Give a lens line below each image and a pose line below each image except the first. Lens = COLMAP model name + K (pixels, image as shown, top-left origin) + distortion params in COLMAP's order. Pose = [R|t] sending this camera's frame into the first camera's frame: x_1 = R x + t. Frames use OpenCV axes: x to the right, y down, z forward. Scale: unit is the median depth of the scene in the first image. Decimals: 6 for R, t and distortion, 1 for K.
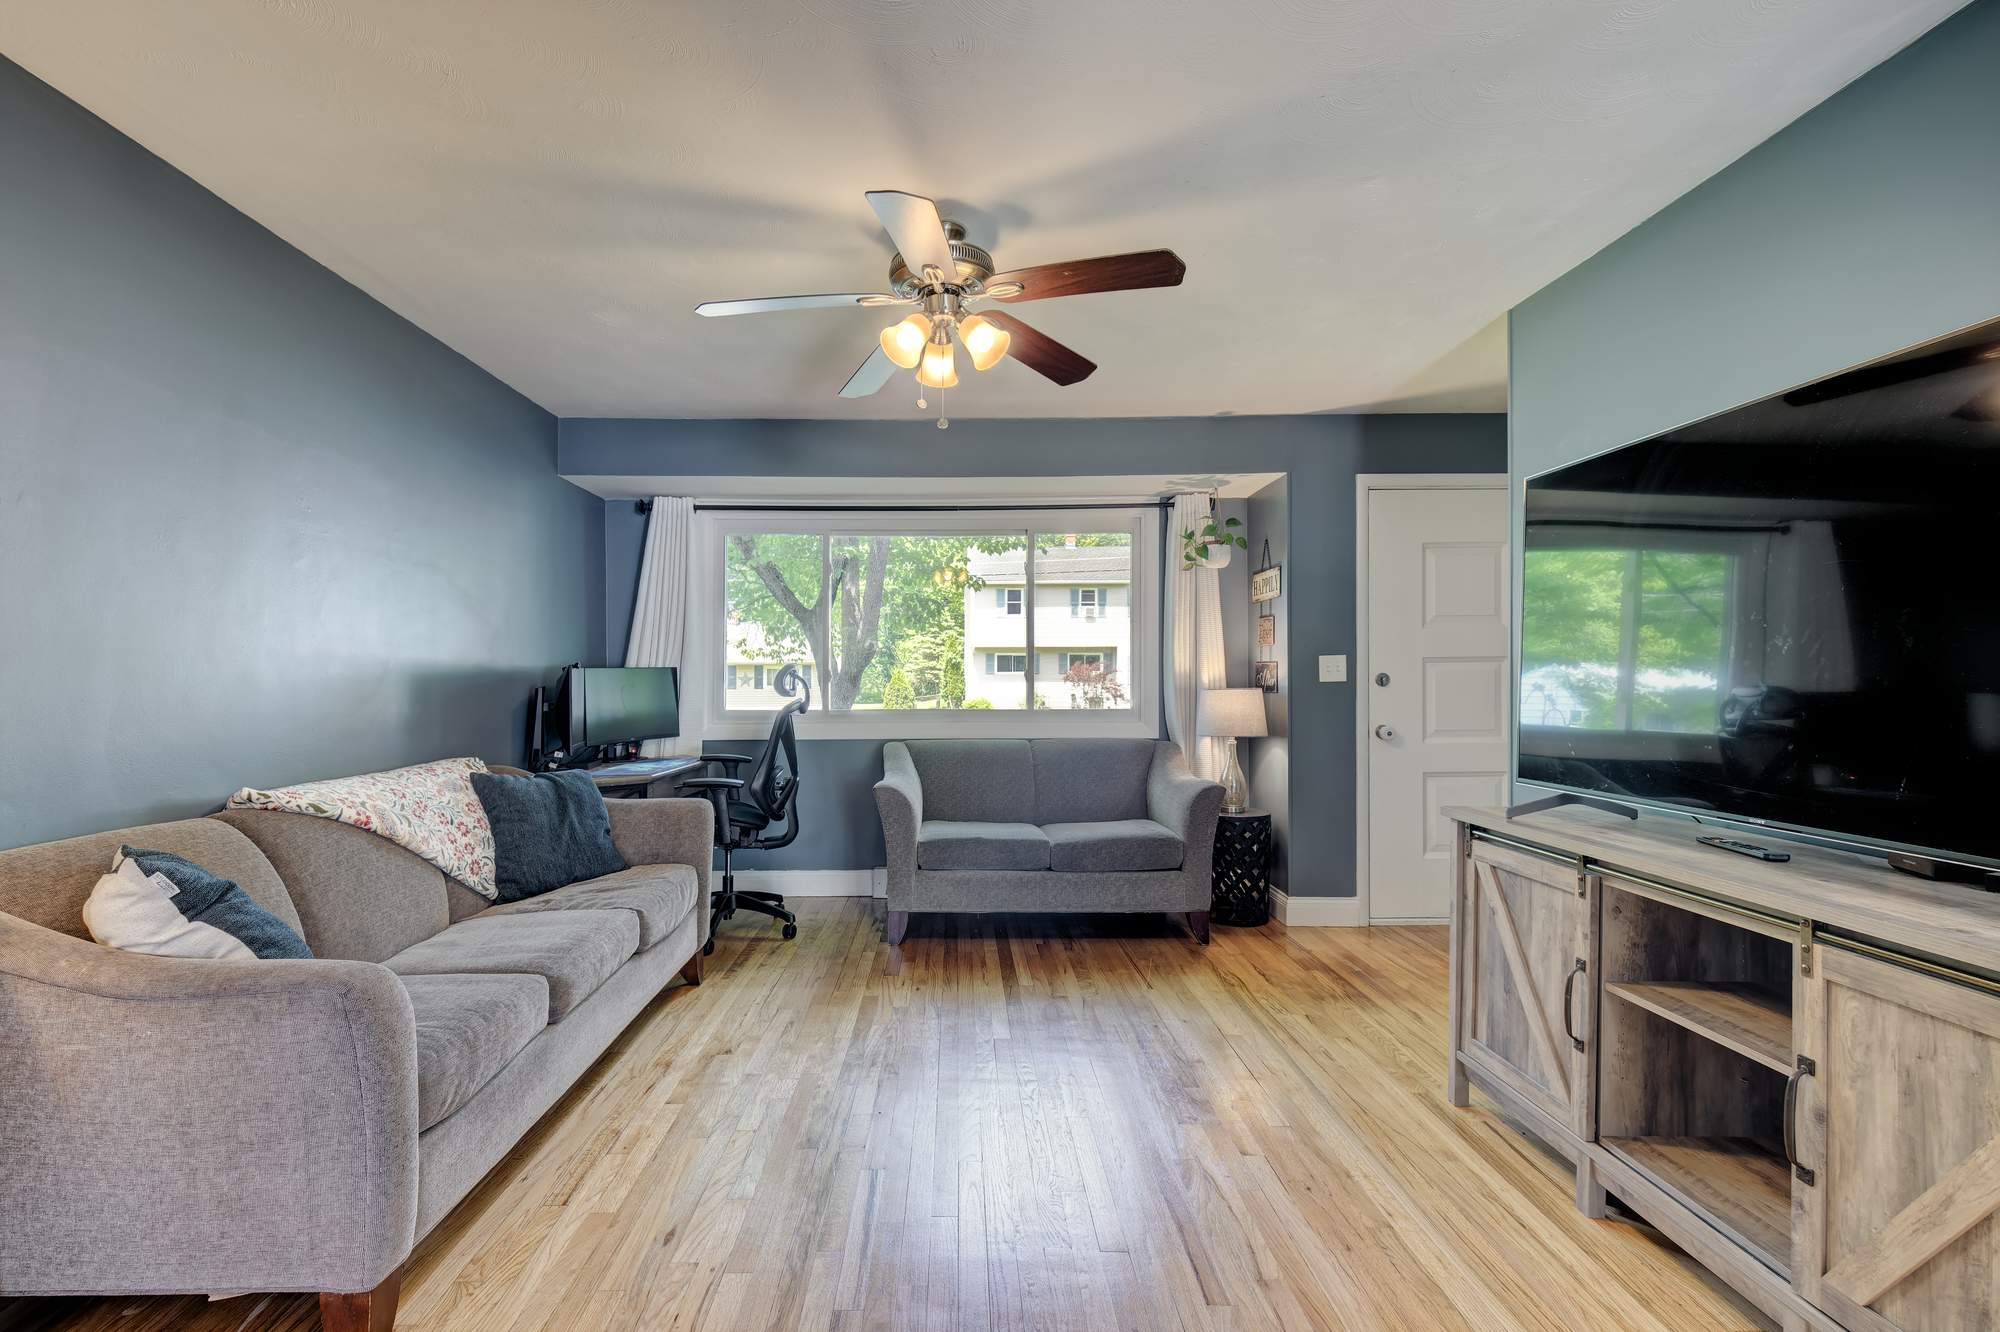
lens RADIAL K [[900.5, 0, 945.7], [0, 900.5, 670.0], [0, 0, 1]] dist [0.029003, -0.014670]
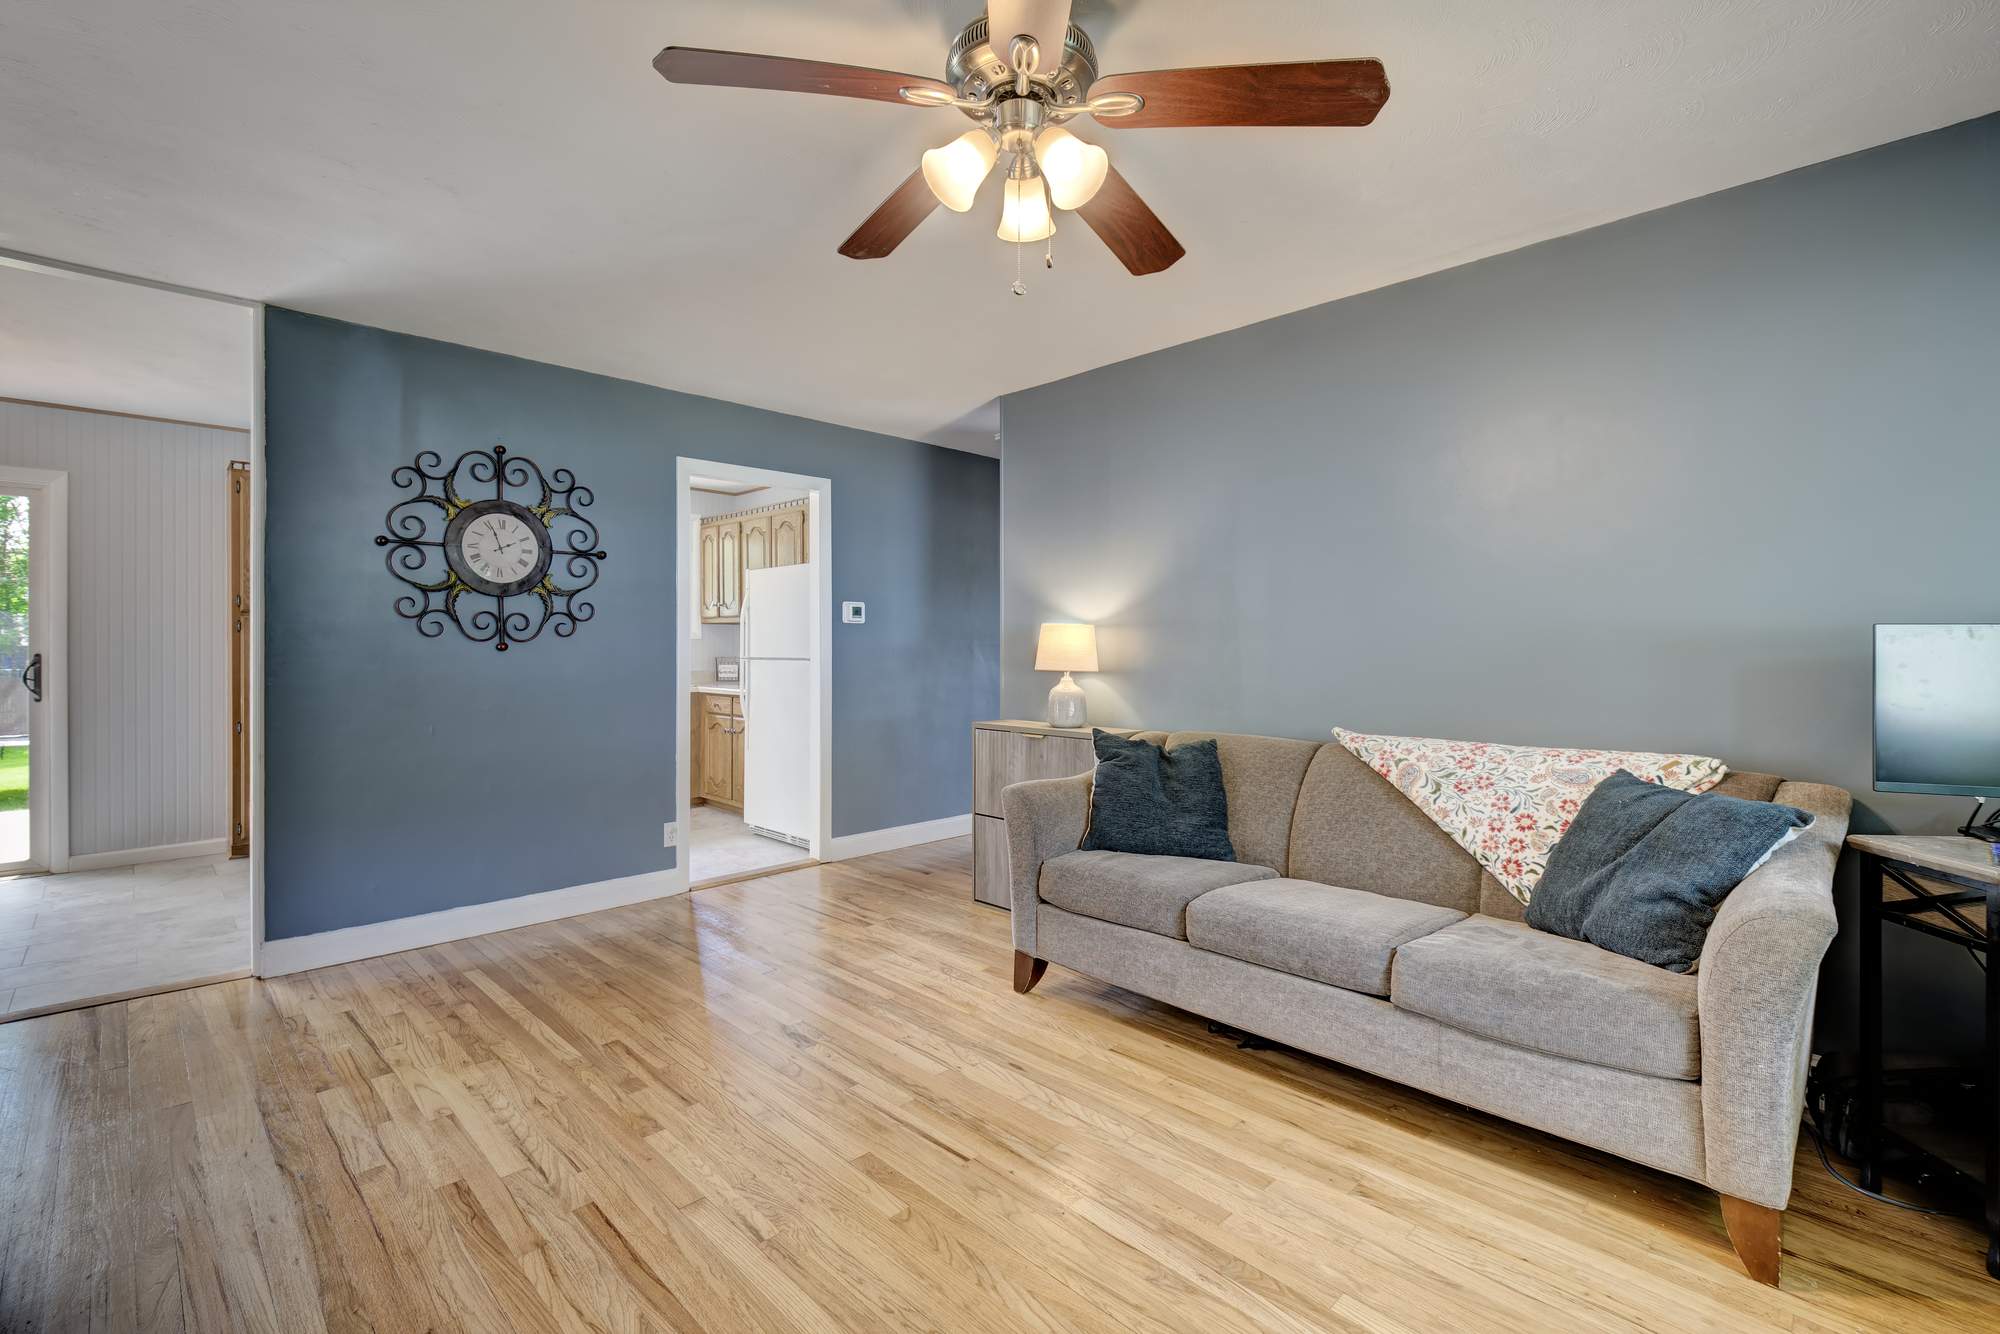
lens RADIAL K [[885.3, 0, 1008.5], [0, 885.3, 649.7], [0, 0, 1]] dist [0.002150, 0.000179]
pose [[-0.697678, 0.004918, -0.716395, 0.317073], [0.008126, 0.999966, -0.001048, 0.006248], [0.716366, -0.006553, -0.697694, 0.952062]]
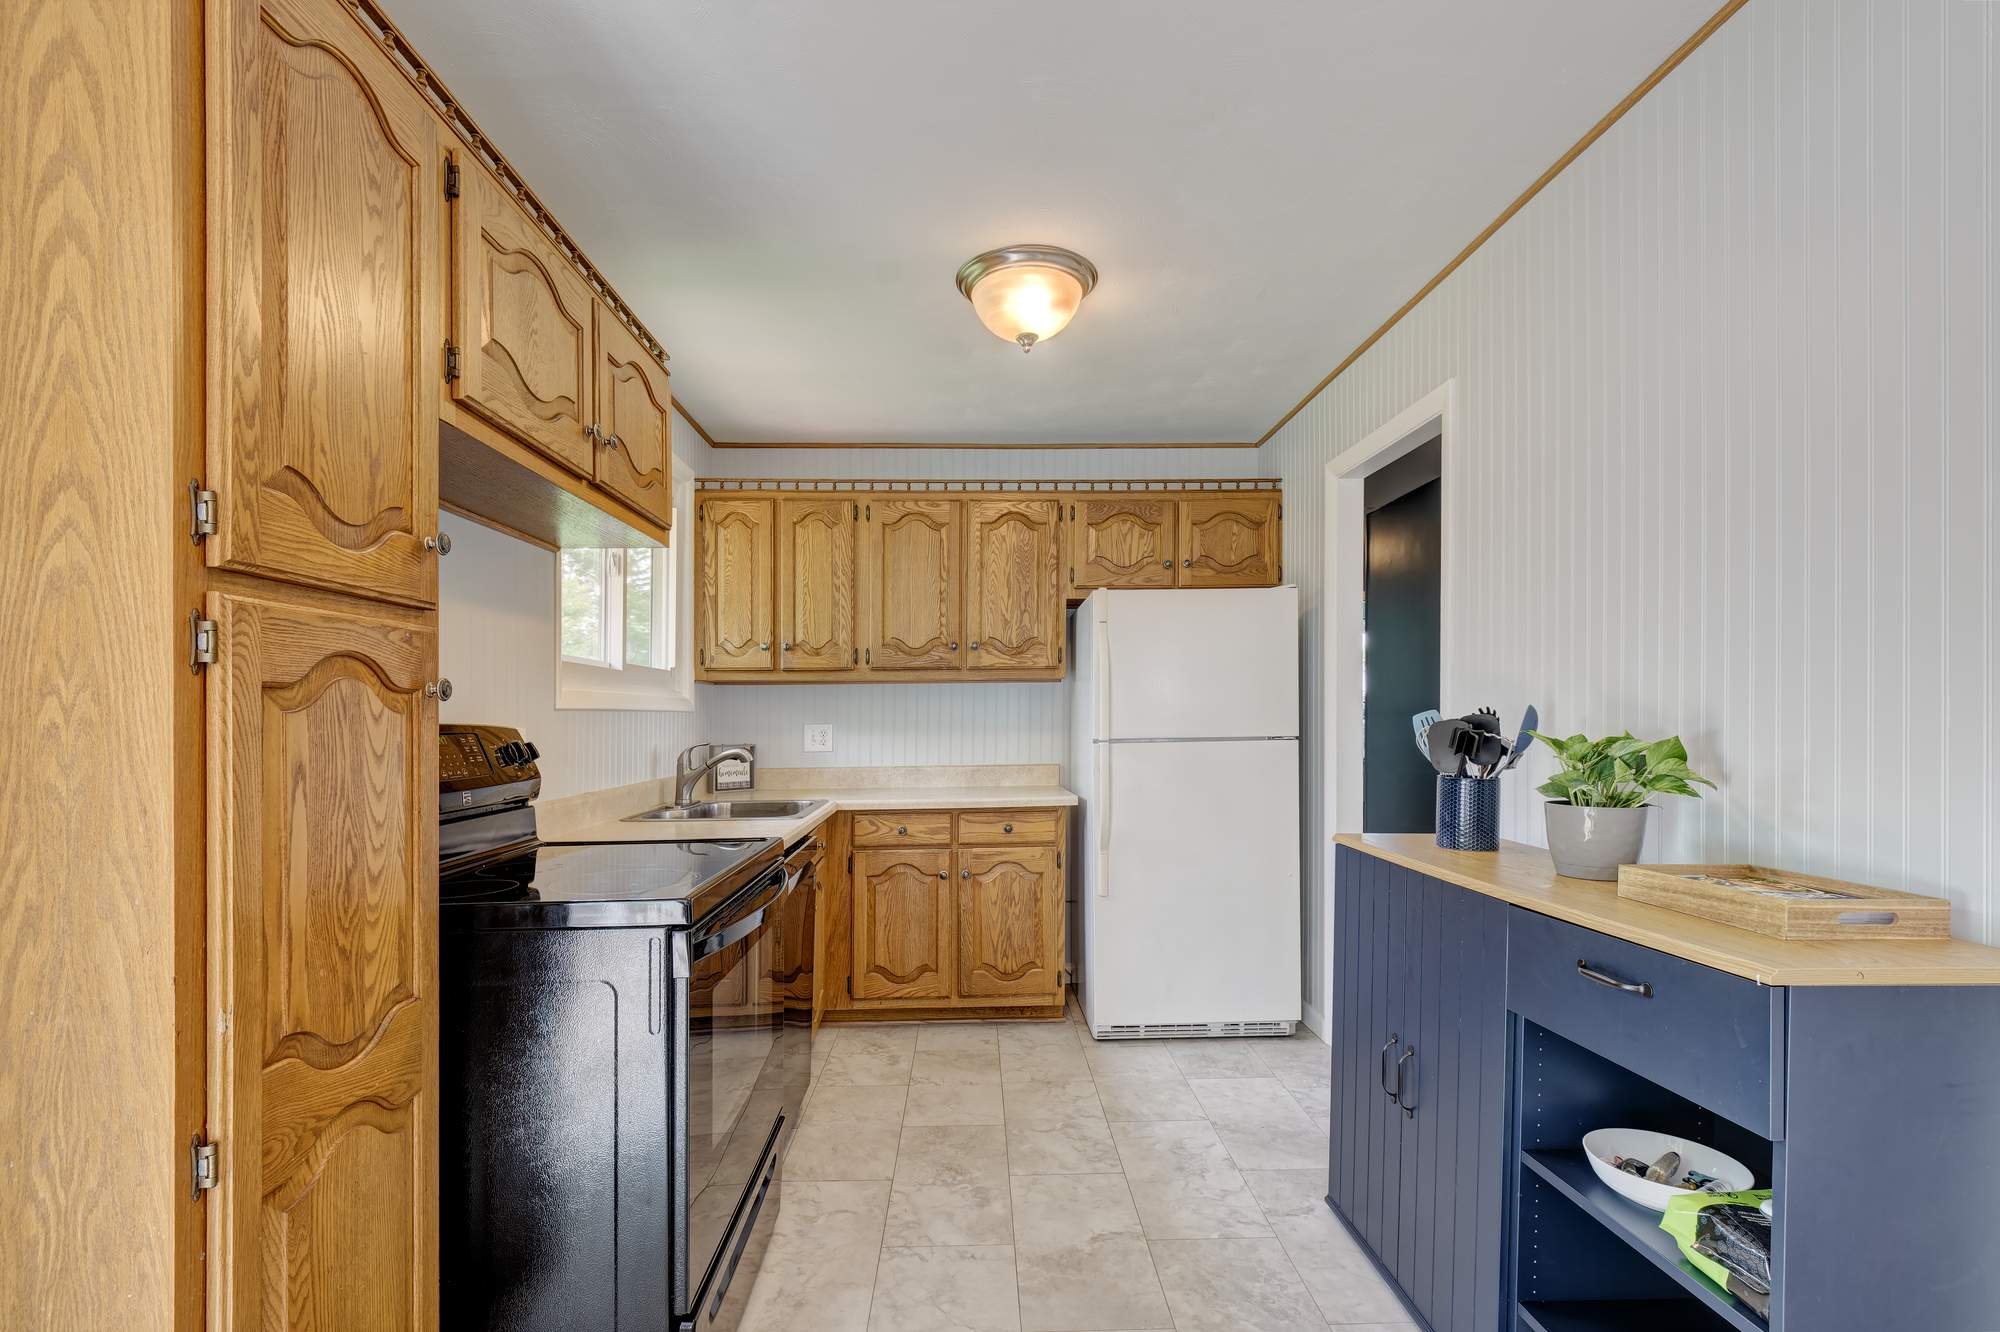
lens RADIAL K [[912.6, 0, 1004.5], [0, 912.6, 713.7], [0, 0, 1]] dist [0.004793, -0.000850]
pose [[0.049436, -0.000230, -0.998777, 0.438680], [0.021283, 0.999773, 0.000823, -0.012677], [0.998551, -0.021297, 0.049430, -0.502938]]
